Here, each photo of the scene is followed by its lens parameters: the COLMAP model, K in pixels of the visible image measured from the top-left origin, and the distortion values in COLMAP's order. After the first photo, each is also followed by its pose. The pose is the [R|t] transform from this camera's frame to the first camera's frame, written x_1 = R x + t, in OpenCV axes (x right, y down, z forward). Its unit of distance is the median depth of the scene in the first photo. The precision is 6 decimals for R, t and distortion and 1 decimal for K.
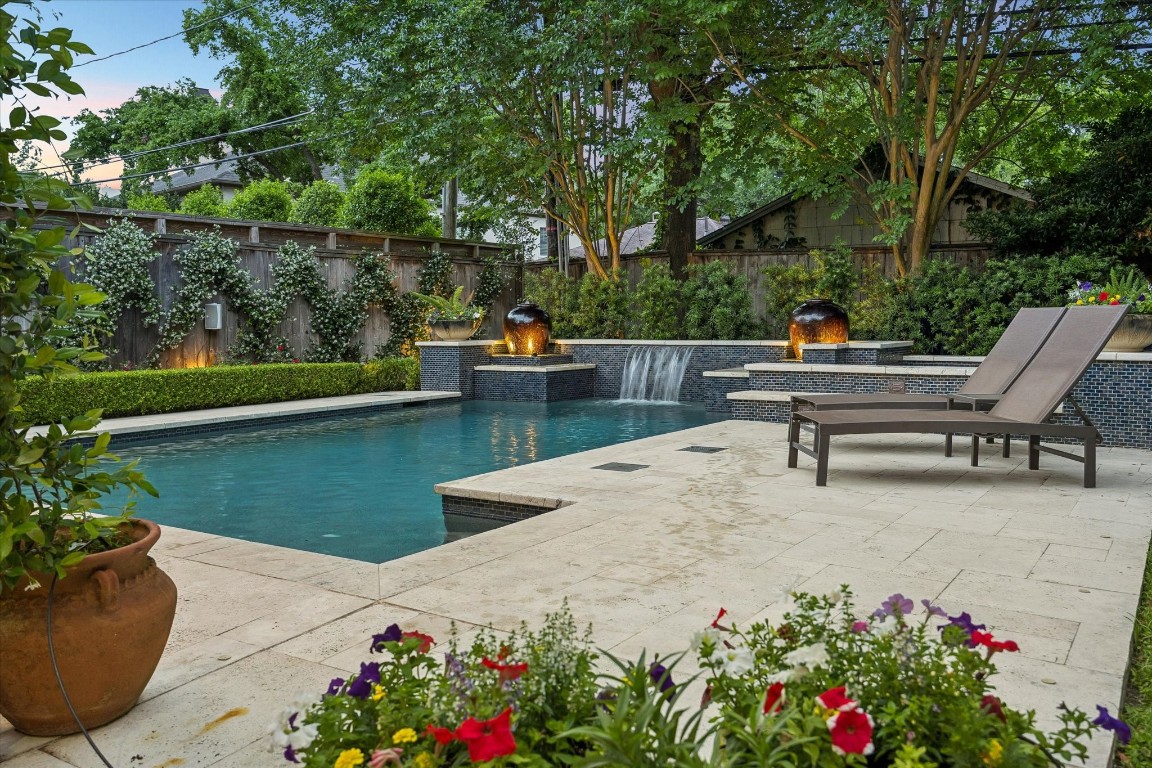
lens RADIAL K [[959.4, 0, 576.0], [0, 959.4, 384.0], [0, 0, 1]] dist [0.001152, 0.001753]
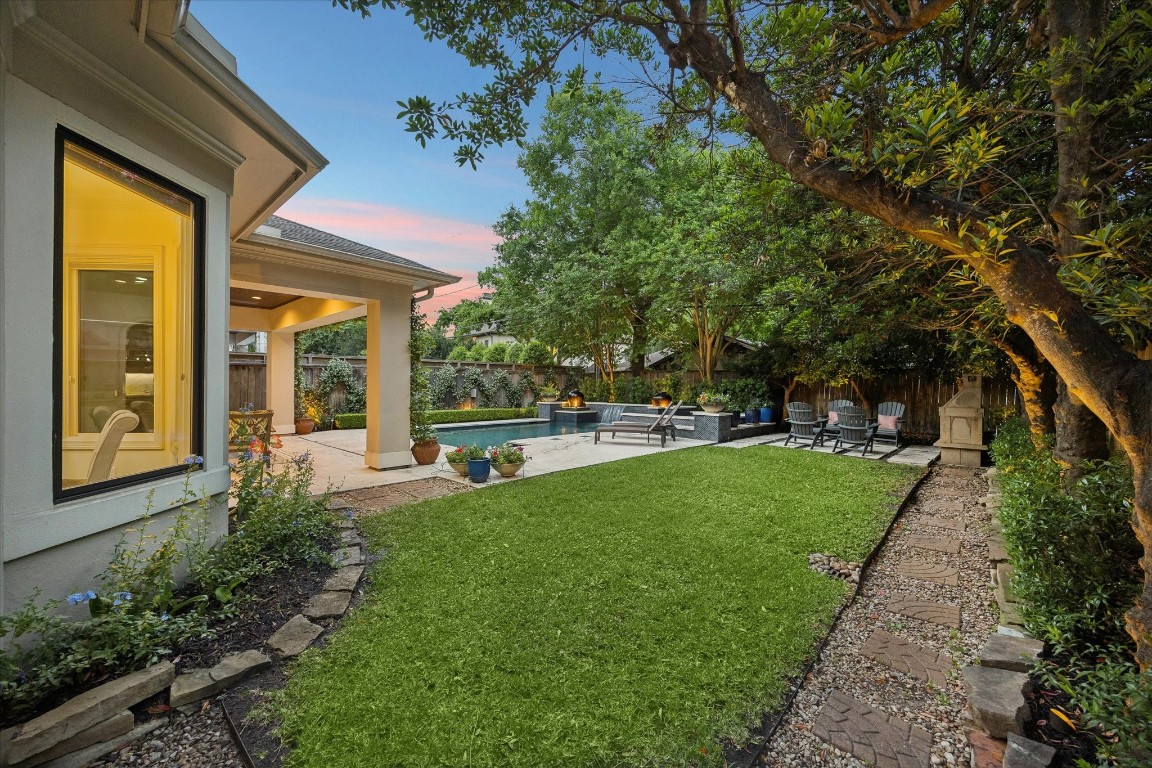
lens RADIAL K [[437.8, 0, 576.0], [0, 437.8, 384.0], [0, 0, 1]] dist [0.011702, -0.000014]
pose [[0.985639, 0.014328, -0.168254, 0.178591], [-0.026638, 0.997111, -0.071137, -0.005948], [0.166749, 0.074598, 0.983173, -0.330435]]
